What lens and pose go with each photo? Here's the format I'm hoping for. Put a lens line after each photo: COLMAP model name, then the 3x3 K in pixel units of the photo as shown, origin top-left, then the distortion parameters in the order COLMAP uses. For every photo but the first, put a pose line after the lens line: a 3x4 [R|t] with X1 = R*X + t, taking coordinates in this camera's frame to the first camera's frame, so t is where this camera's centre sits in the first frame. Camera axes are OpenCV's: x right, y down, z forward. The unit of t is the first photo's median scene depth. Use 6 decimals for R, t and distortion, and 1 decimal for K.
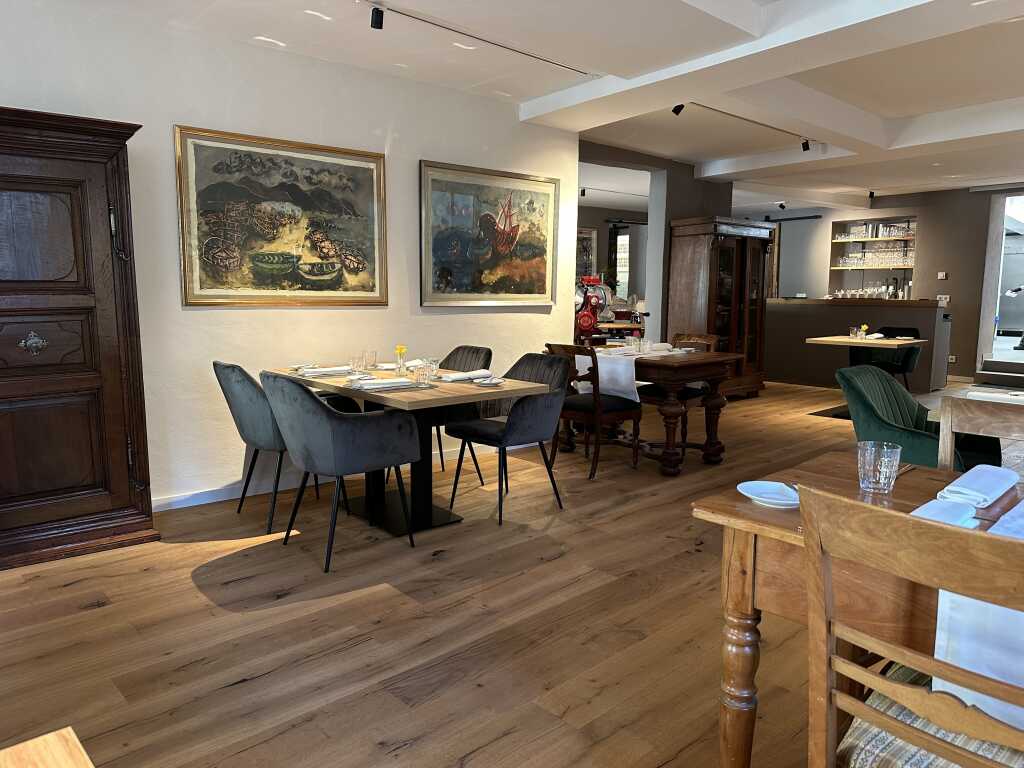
lens RADIAL K [[722.4, 0, 512.0], [0, 722.4, 384.0], [0, 0, 1]] dist [0.023646, -0.059026]
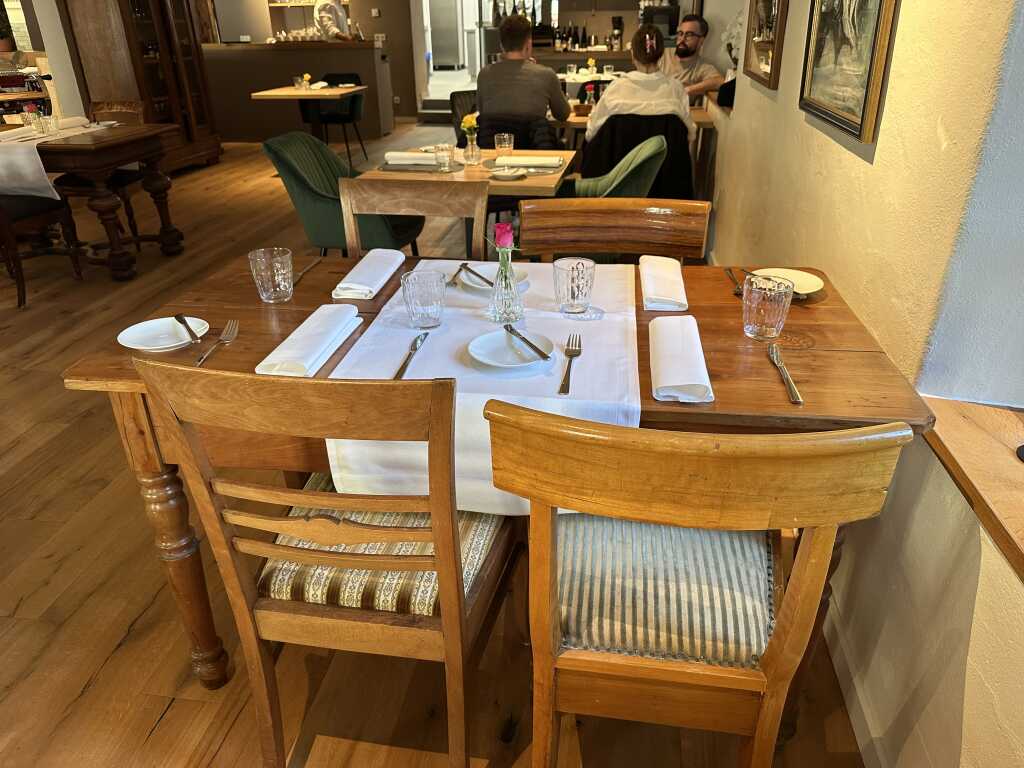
lens RADIAL K [[712.8, 0, 512.0], [0, 712.8, 384.0], [0, 0, 1]] dist [-0.004728, 0.003875]
pose [[0.791566, -0.301923, 0.531286, 0.094409], [0.100659, 0.921963, 0.373968, -0.034804], [-0.602736, -0.242542, 0.760186, 0.021101]]
